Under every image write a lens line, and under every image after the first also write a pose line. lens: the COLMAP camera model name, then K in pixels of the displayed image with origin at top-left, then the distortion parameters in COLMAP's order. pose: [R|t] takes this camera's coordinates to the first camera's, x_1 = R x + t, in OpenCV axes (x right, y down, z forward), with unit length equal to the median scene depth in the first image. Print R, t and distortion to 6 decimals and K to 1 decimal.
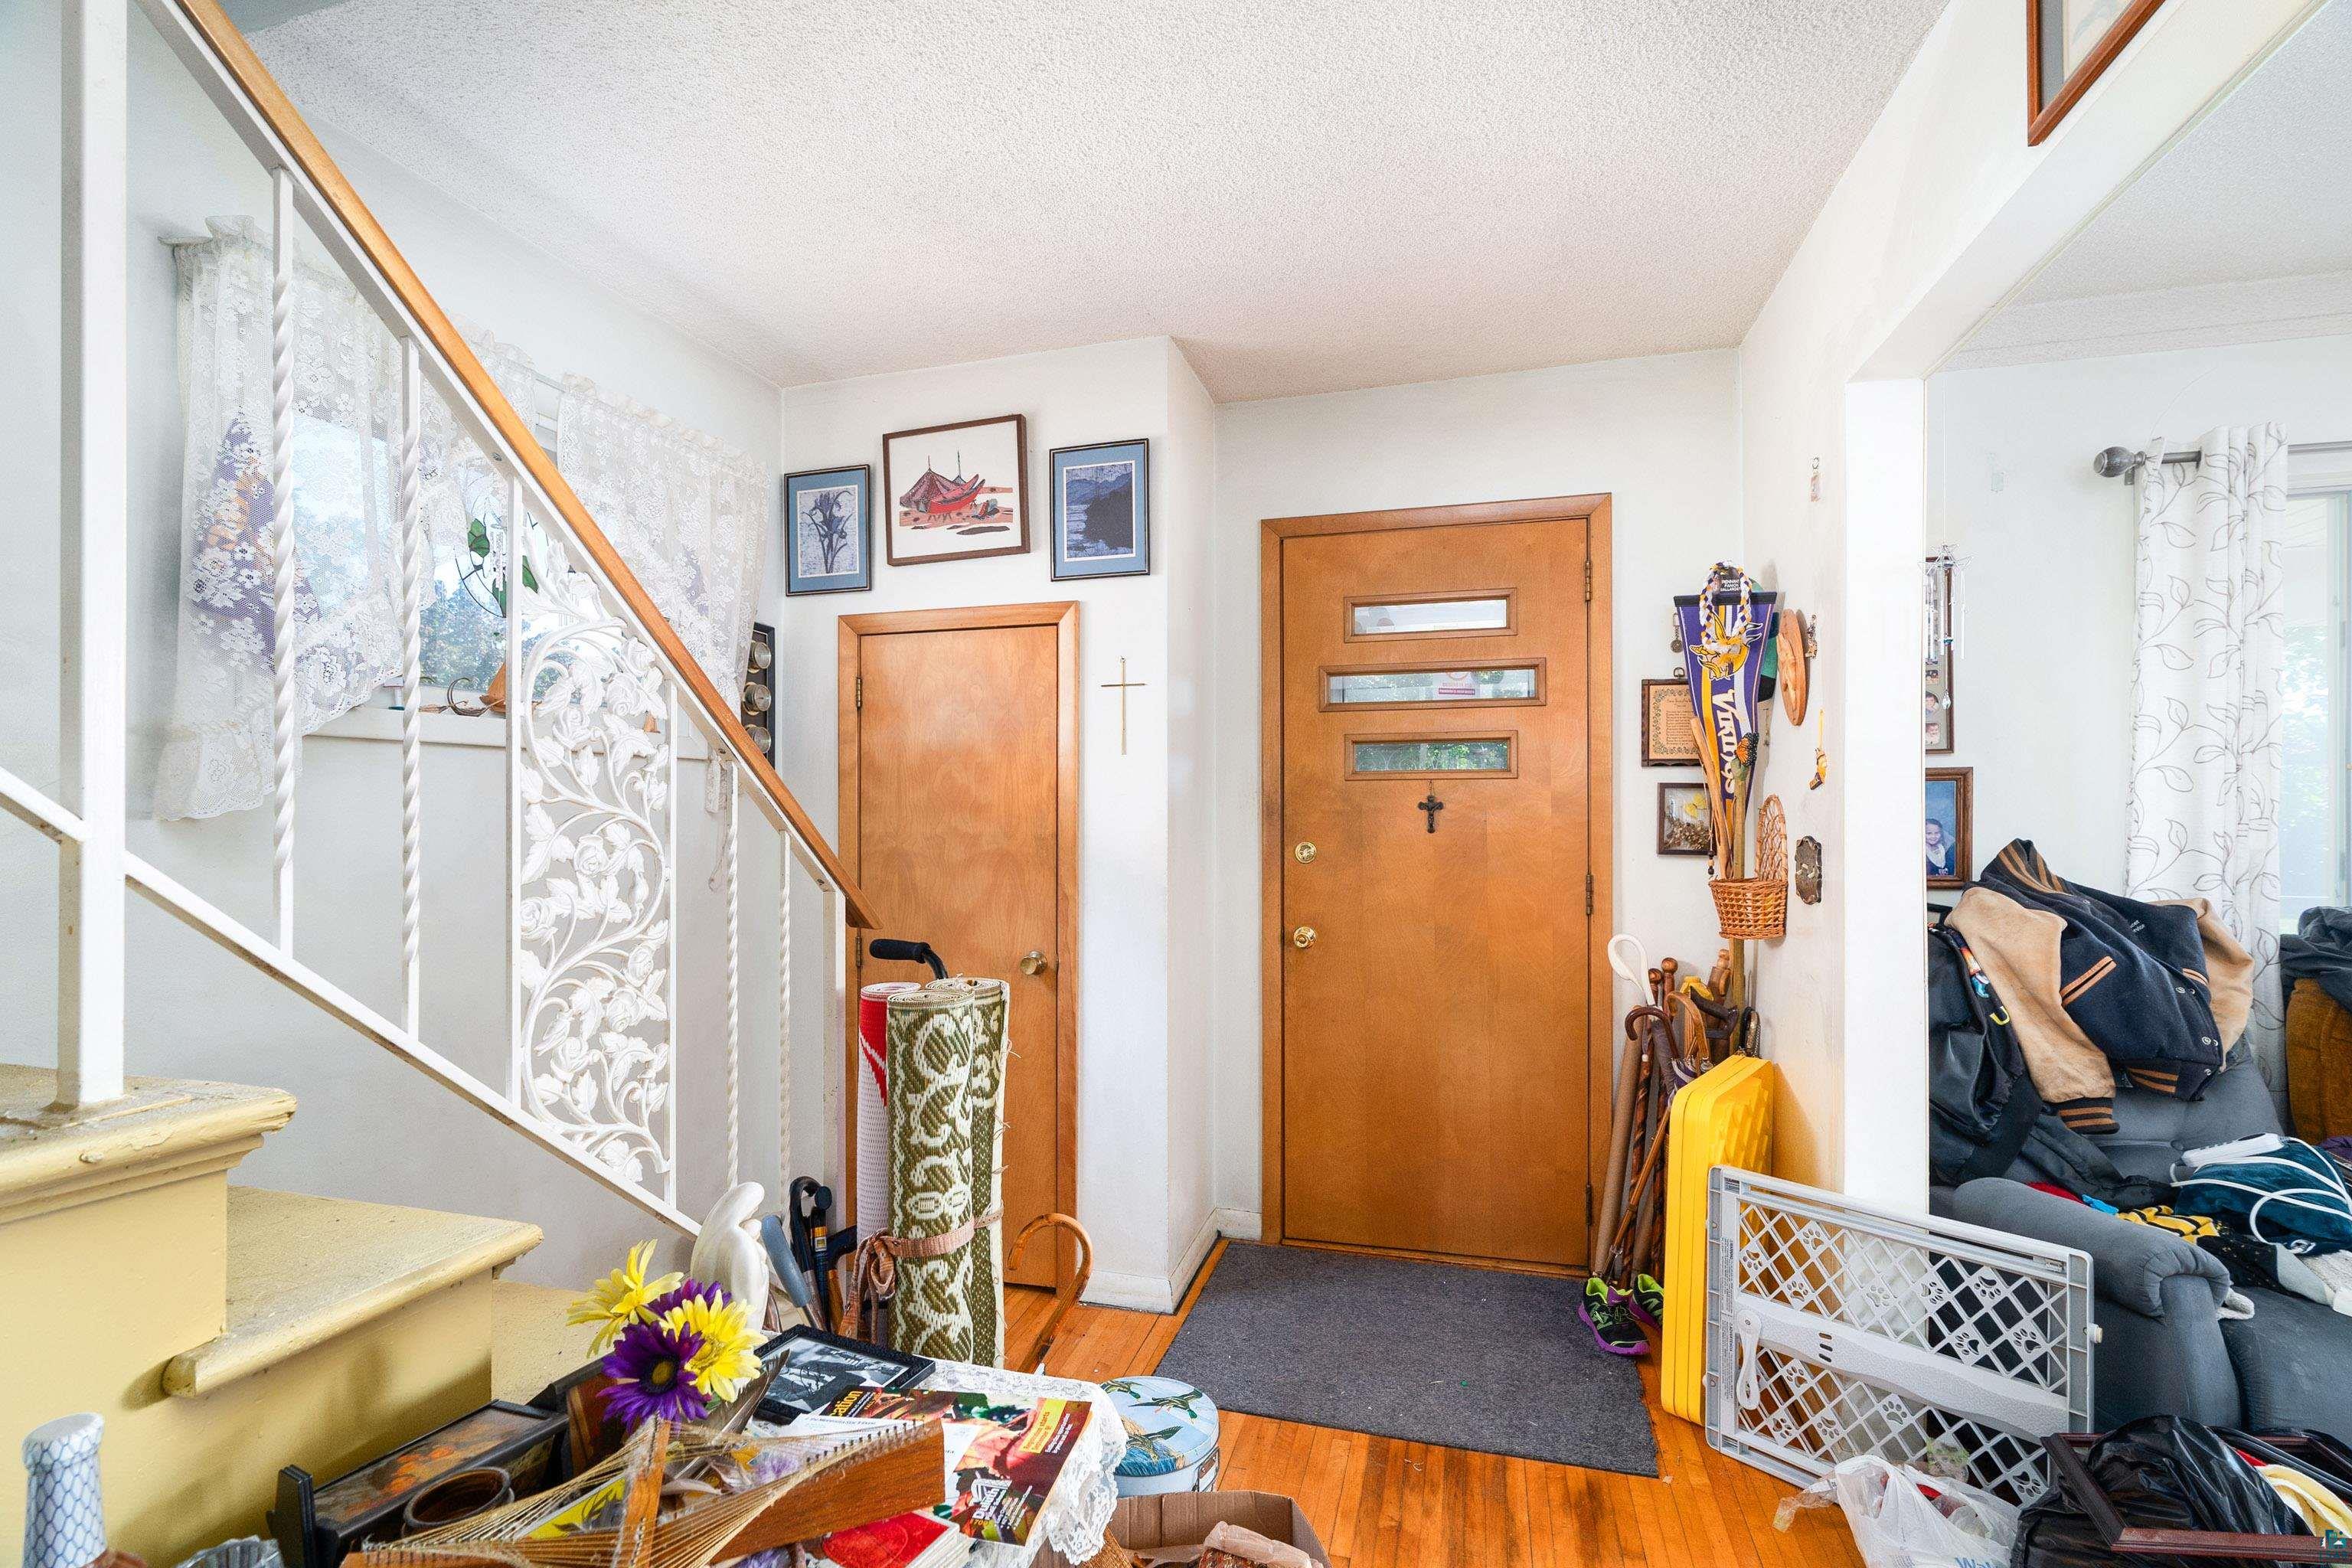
lens RADIAL K [[1065.1, 0, 1169.2], [0, 1065.1, 778.3], [0, 0, 1]] dist [-0.009621, 0.000148]
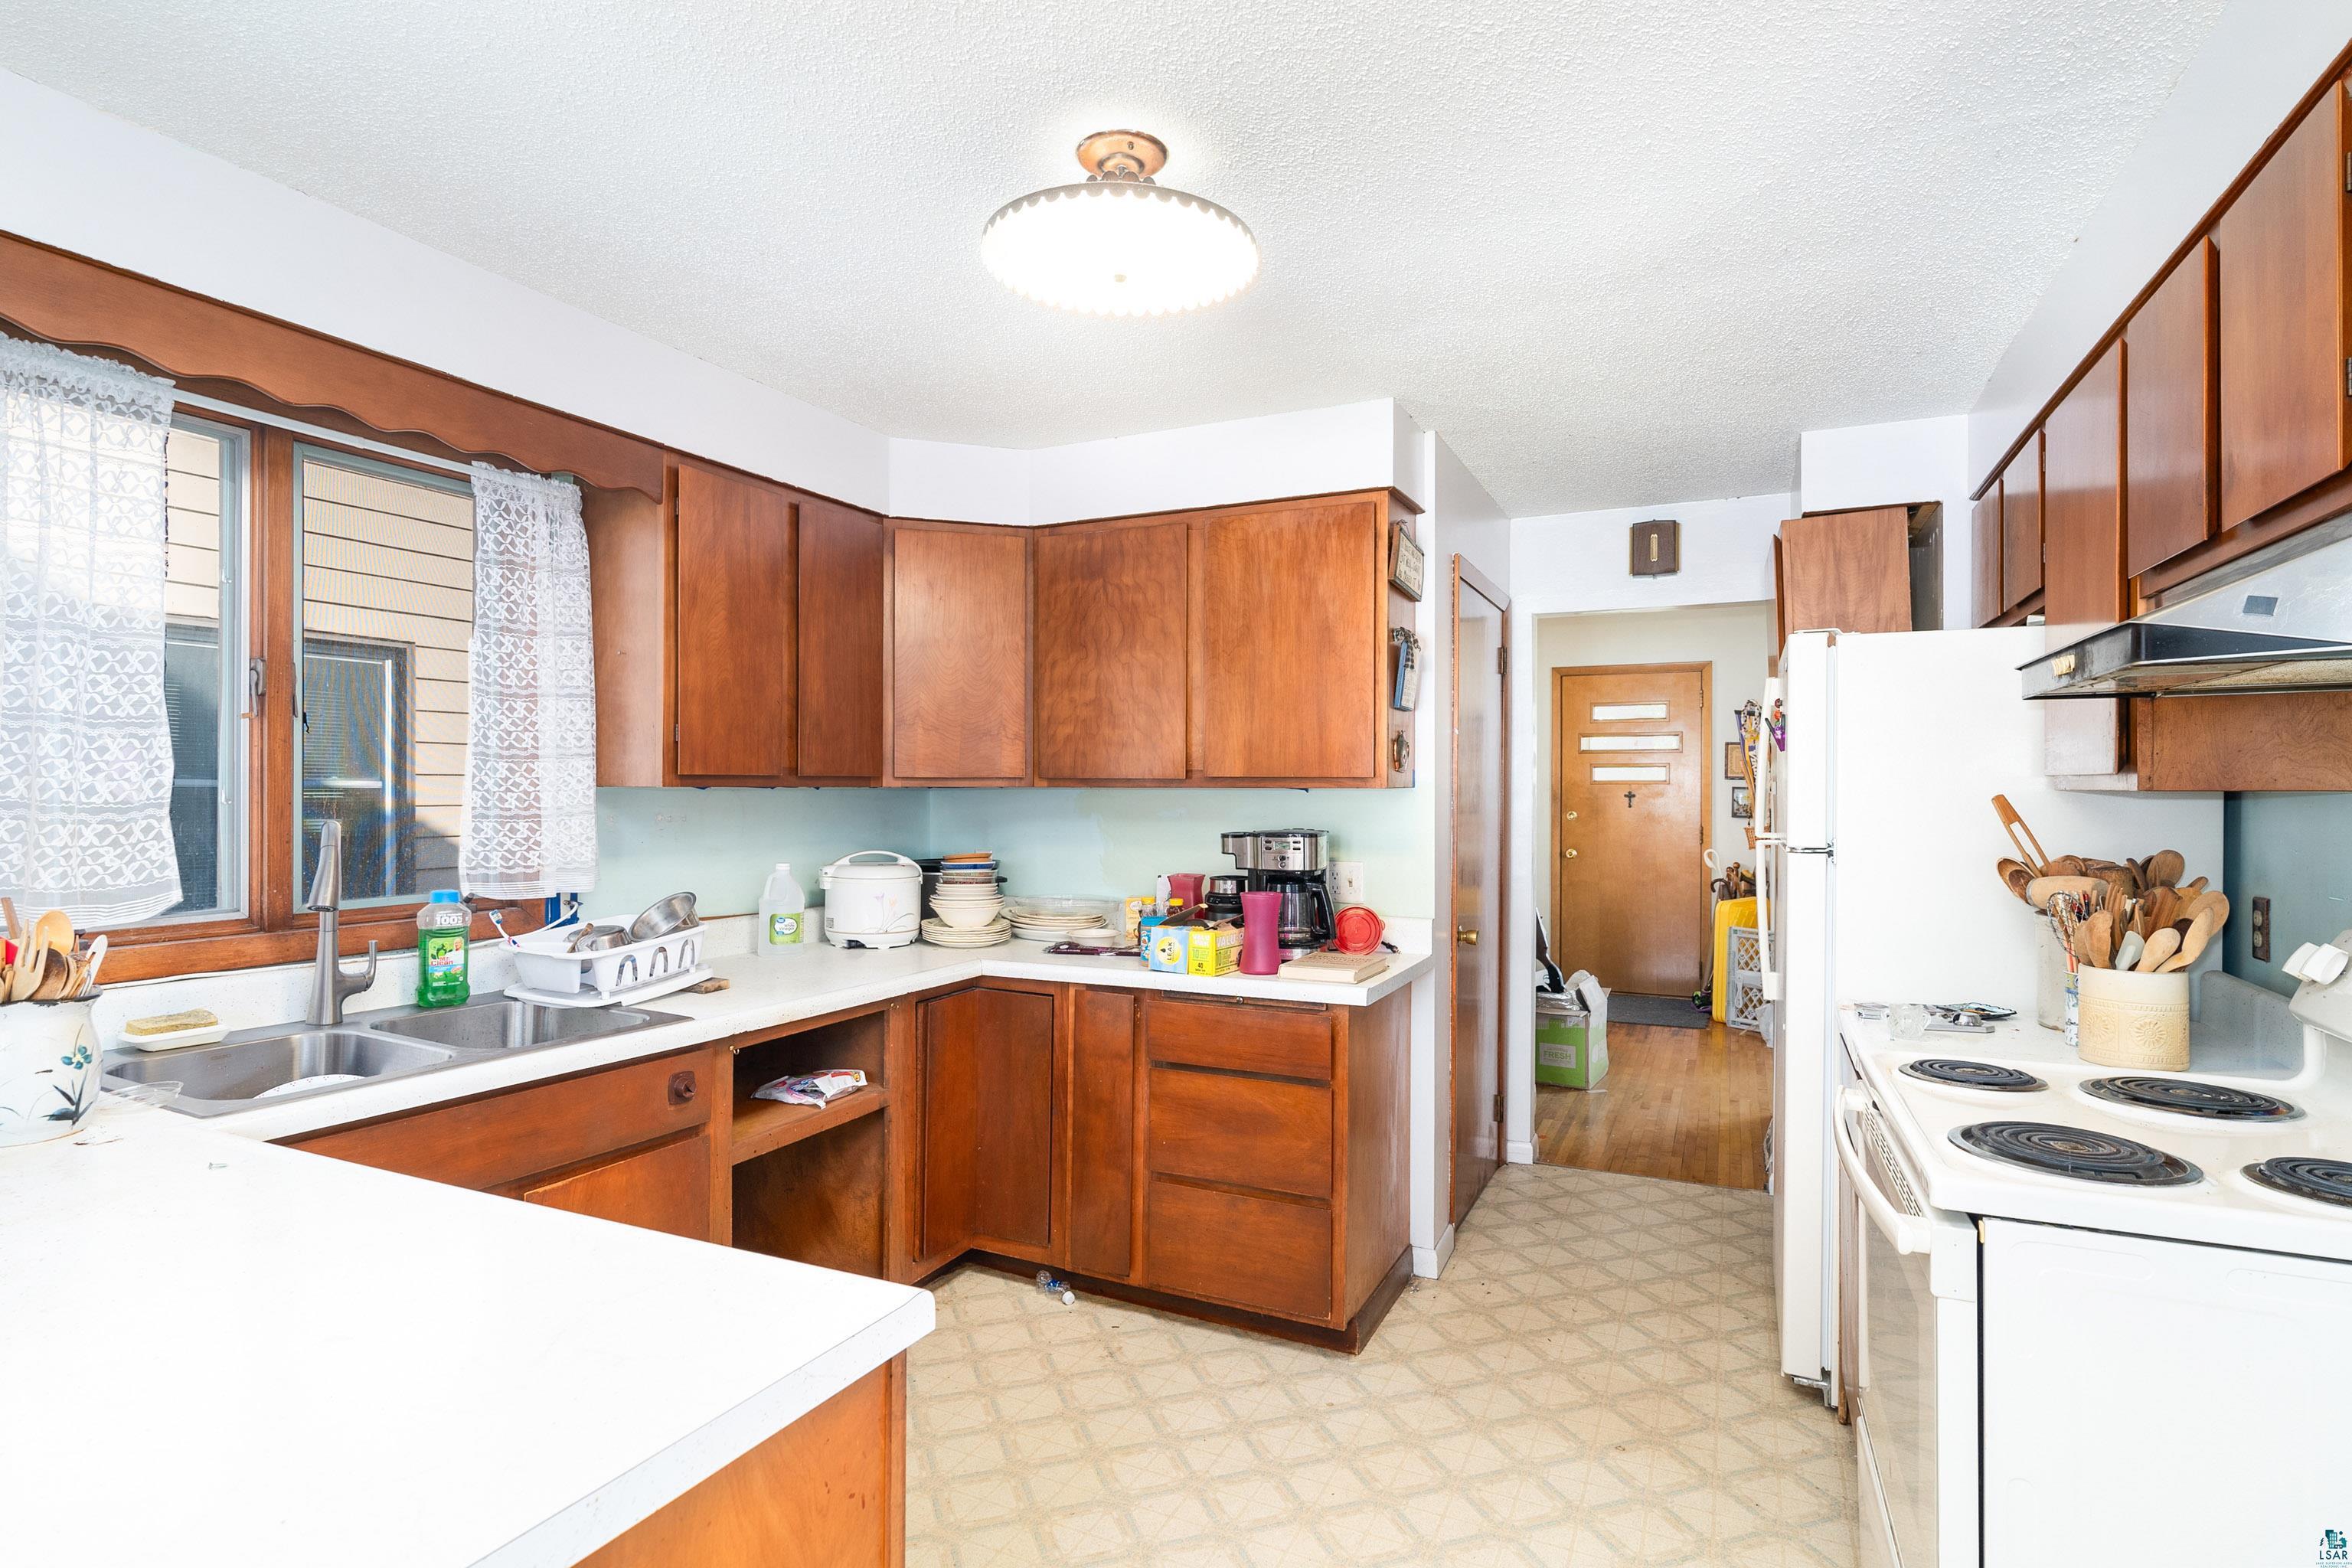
lens RADIAL K [[1153.0, 0, 1176.8], [0, 1153.0, 783.4], [0, 0, 1]] dist [0.000389, 0.001738]
pose [[0.983254, 0.006863, -0.182113, -0.262719], [-0.006341, 0.999974, 0.003450, -0.003726], [0.182131, -0.002237, 0.983272, -1.632869]]
